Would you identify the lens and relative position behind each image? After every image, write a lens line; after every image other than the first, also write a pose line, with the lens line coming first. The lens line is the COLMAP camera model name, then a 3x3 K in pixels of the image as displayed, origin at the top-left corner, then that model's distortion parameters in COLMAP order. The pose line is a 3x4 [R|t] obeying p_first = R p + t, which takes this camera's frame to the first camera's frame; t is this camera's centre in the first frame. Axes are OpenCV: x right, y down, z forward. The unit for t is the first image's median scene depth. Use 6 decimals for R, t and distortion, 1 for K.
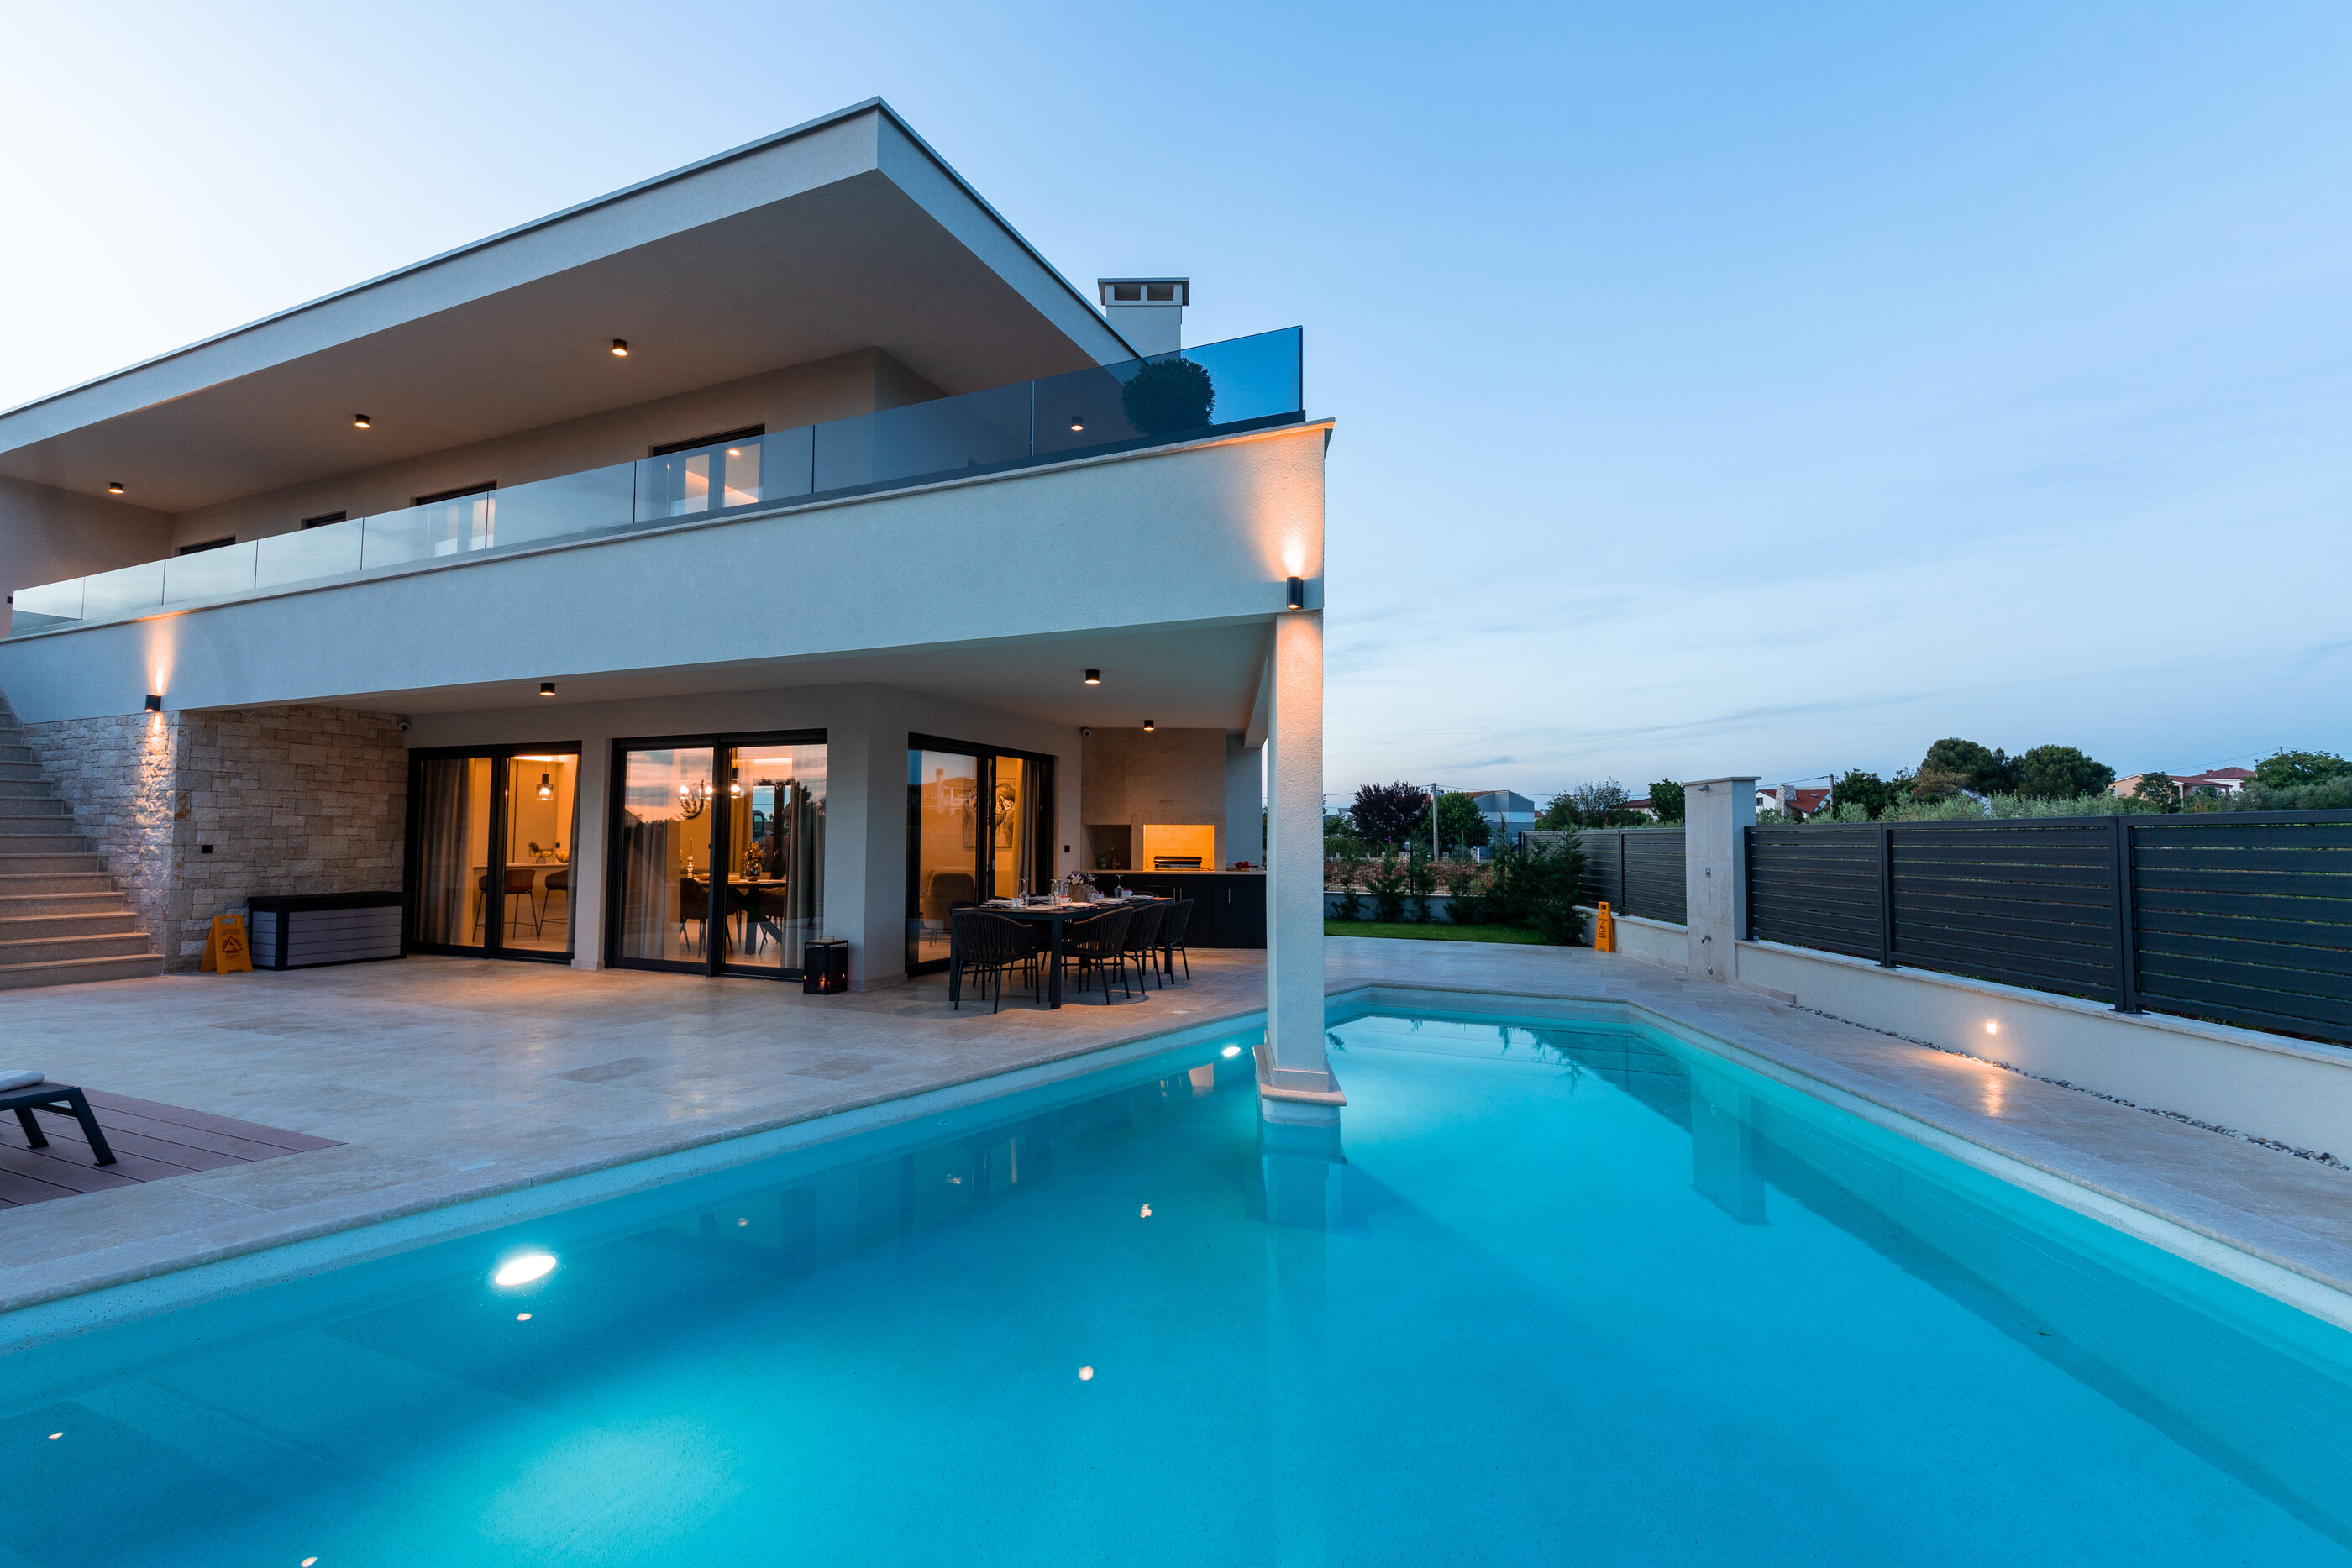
lens RADIAL K [[1034.5, 0, 1170.1], [0, 1034.5, 785.4], [0, 0, 1]] dist [-0.005770, -0.001013]
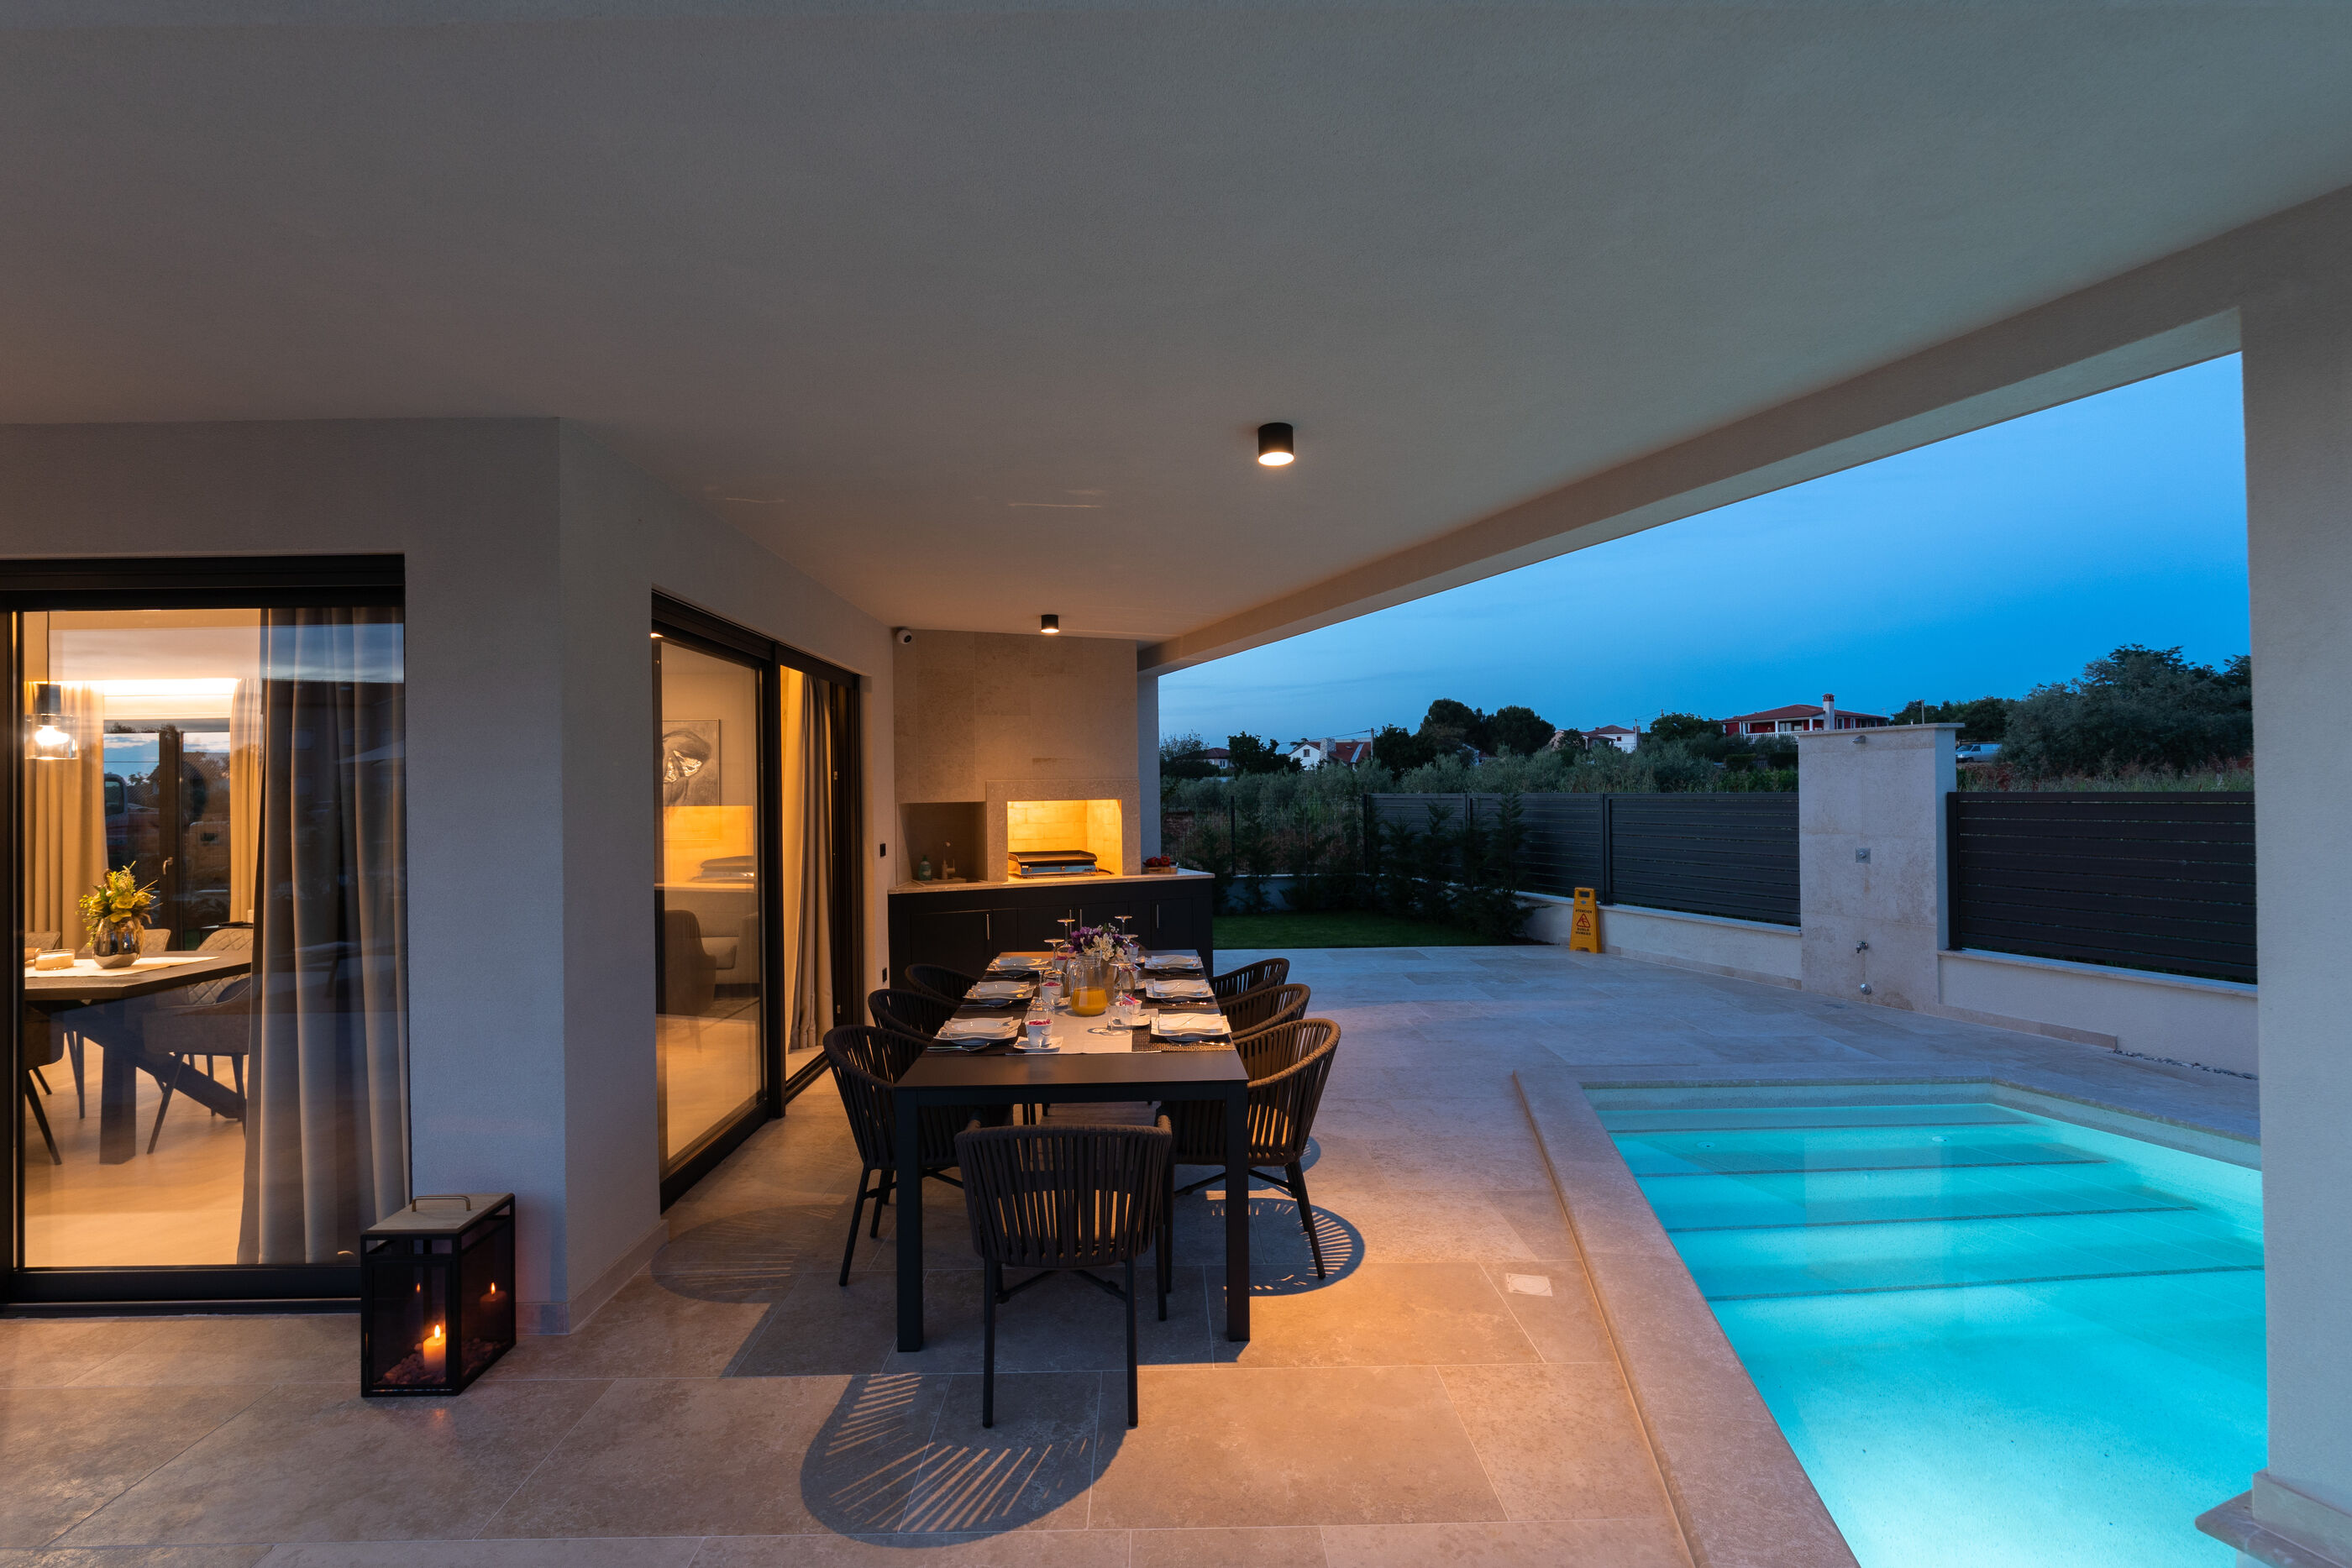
lens RADIAL K [[1034.5, 0, 1170.1], [0, 1034.5, 785.4], [0, 0, 1]] dist [-0.005770, -0.001013]
pose [[0.913237, -0.016621, 0.407089, -0.214689], [-0.002100, 0.998962, 0.045497, 0.003063], [-0.407423, -0.042405, 0.912254, 0.529509]]
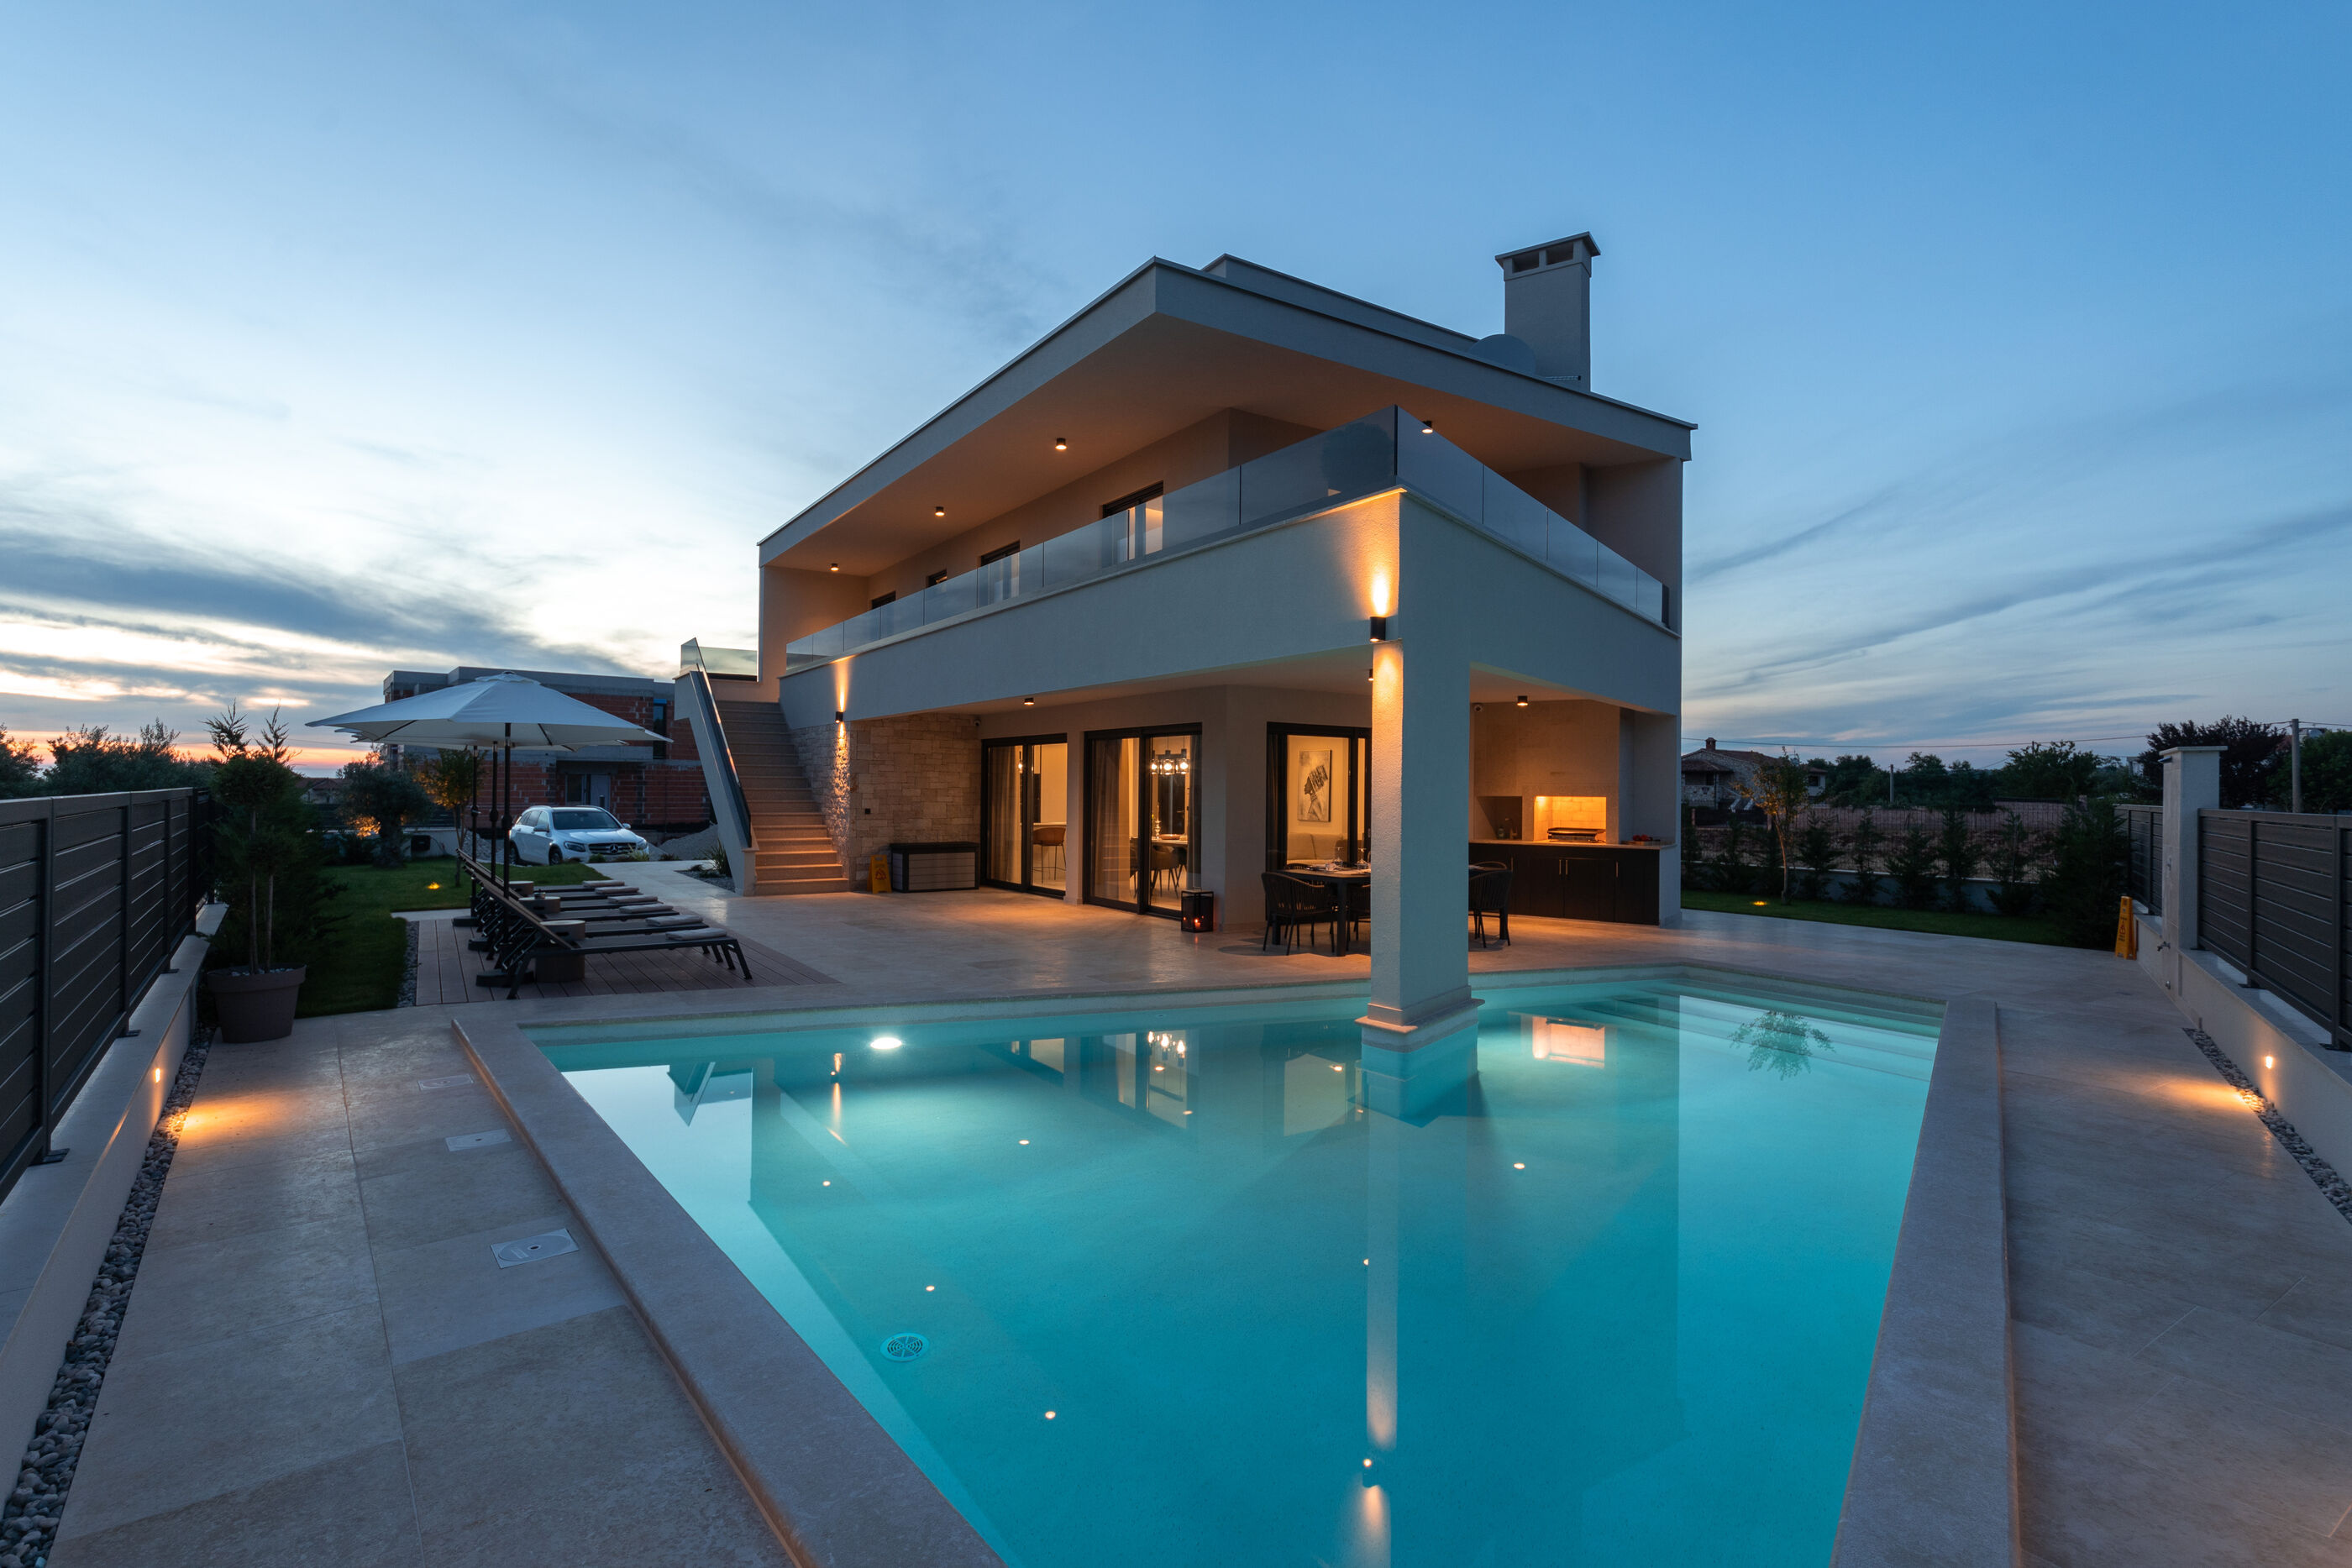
lens RADIAL K [[1123.4, 0, 1176.0], [0, 1123.4, 784.0], [0, 0, 1]] dist [0.001027, 0.000282]
pose [[0.842298, 0.000190, -0.539012, 0.332556], [0.022848, 0.999089, 0.036057, -0.027057], [0.538528, -0.042686, 0.841526, -0.148210]]
